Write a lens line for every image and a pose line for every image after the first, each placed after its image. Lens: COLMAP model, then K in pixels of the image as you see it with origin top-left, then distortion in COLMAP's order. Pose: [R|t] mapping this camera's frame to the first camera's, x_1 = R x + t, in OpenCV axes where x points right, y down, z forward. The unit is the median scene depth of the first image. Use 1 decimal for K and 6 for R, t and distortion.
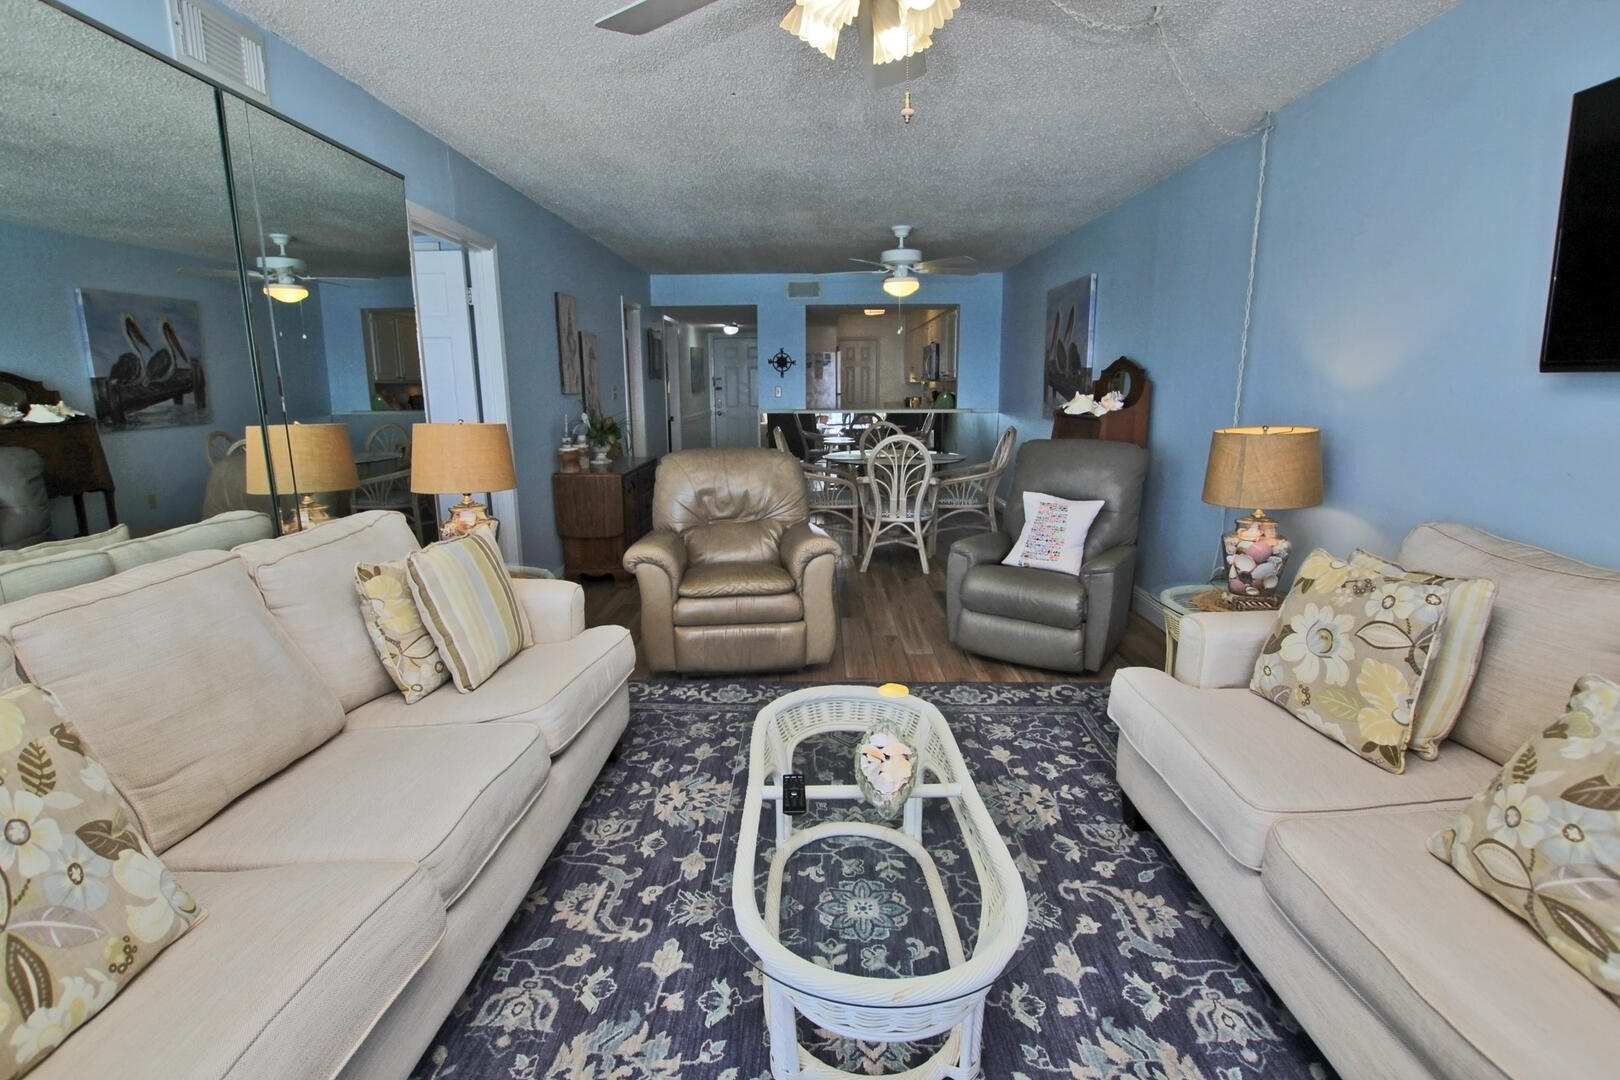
lens RADIAL K [[754.6, 0, 810.0], [0, 754.6, 540.0], [0, 0, 1]] dist [-0.038908, 0.005625]
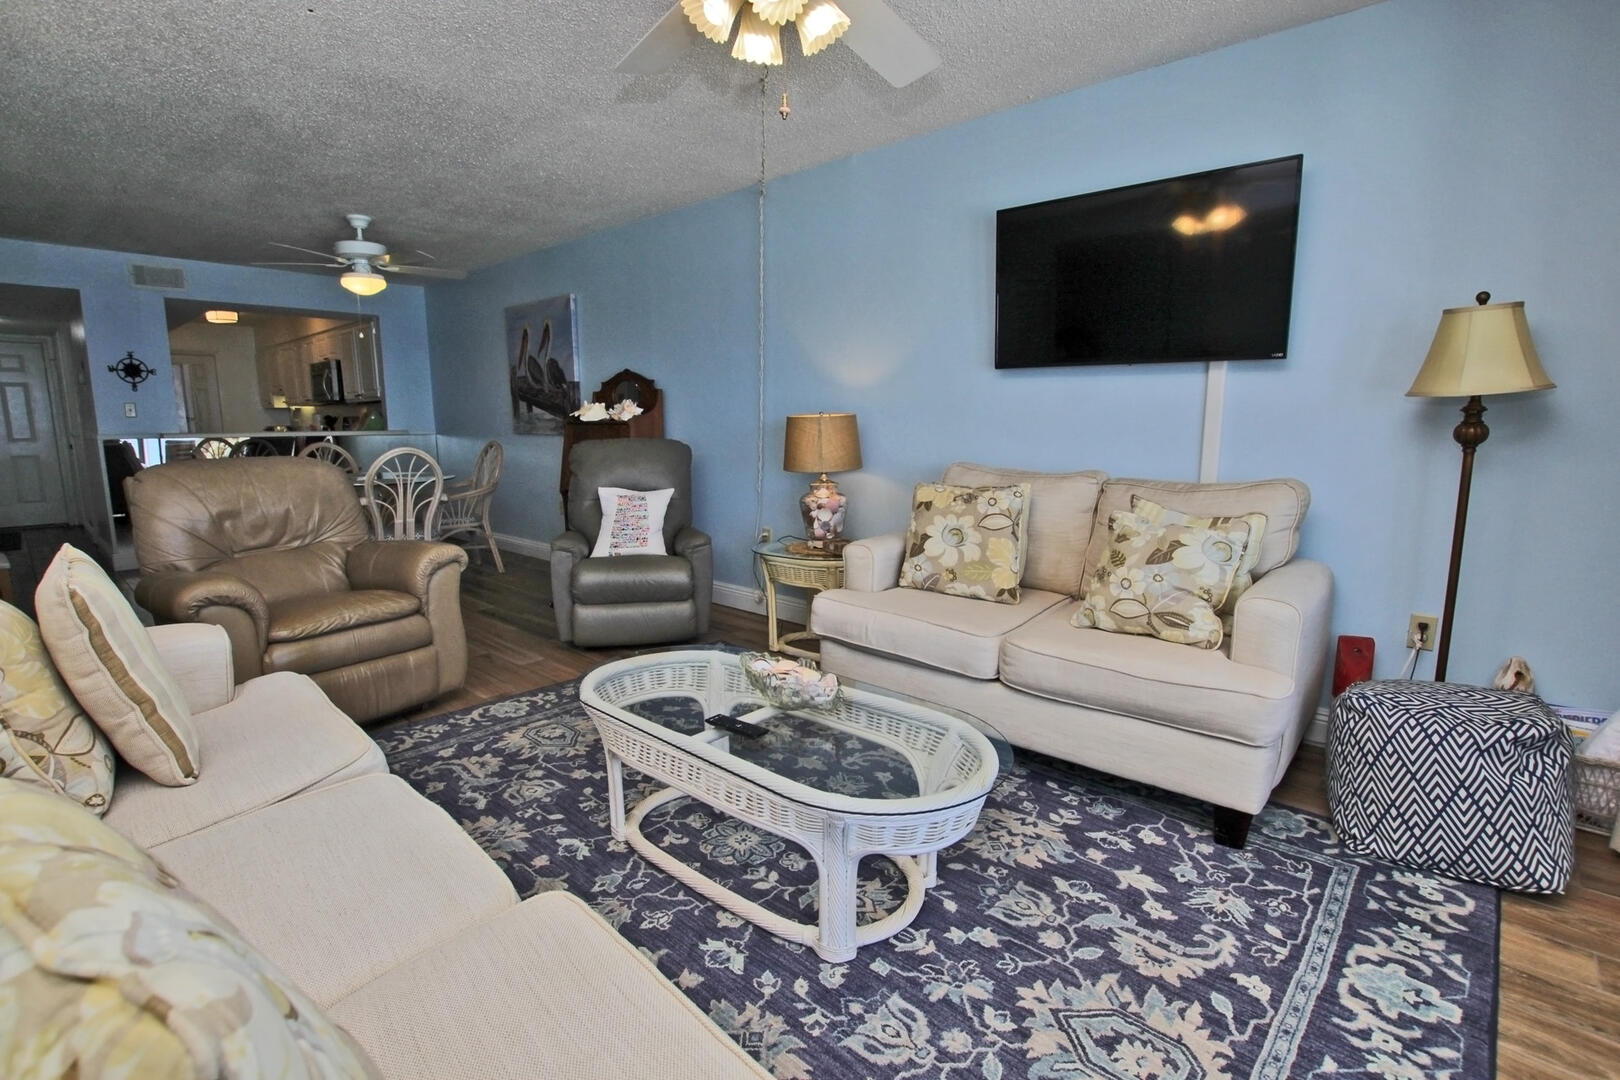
lens RADIAL K [[754.6, 0, 810.0], [0, 754.6, 540.0], [0, 0, 1]] dist [-0.038908, 0.005625]
pose [[0.661241, -0.109362, 0.742159, -0.344251], [0.148225, 0.988859, 0.013651, 0.041906], [-0.735384, 0.100980, 0.670085, 0.100463]]
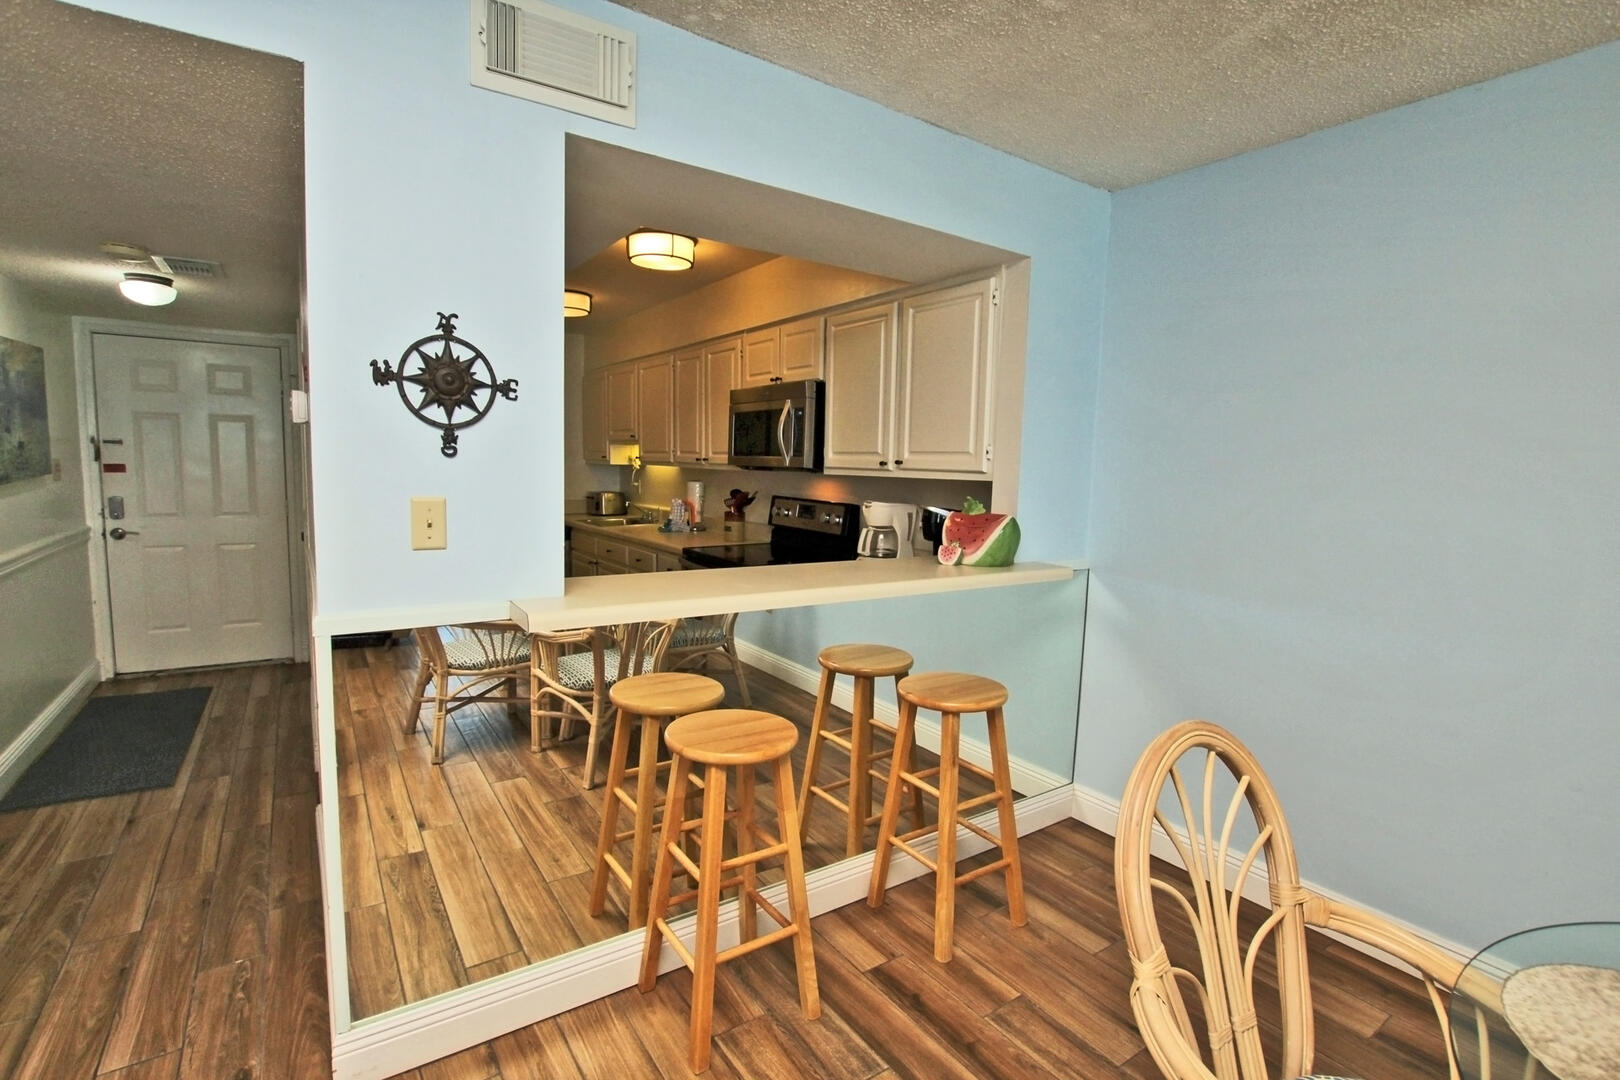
lens RADIAL K [[754.6, 0, 810.0], [0, 754.6, 540.0], [0, 0, 1]] dist [-0.038908, 0.005625]
pose [[0.817317, -0.028469, 0.575484, -0.172669], [0.083265, 0.994130, -0.069076, -0.397641], [-0.570140, 0.104375, 0.814891, 1.817166]]
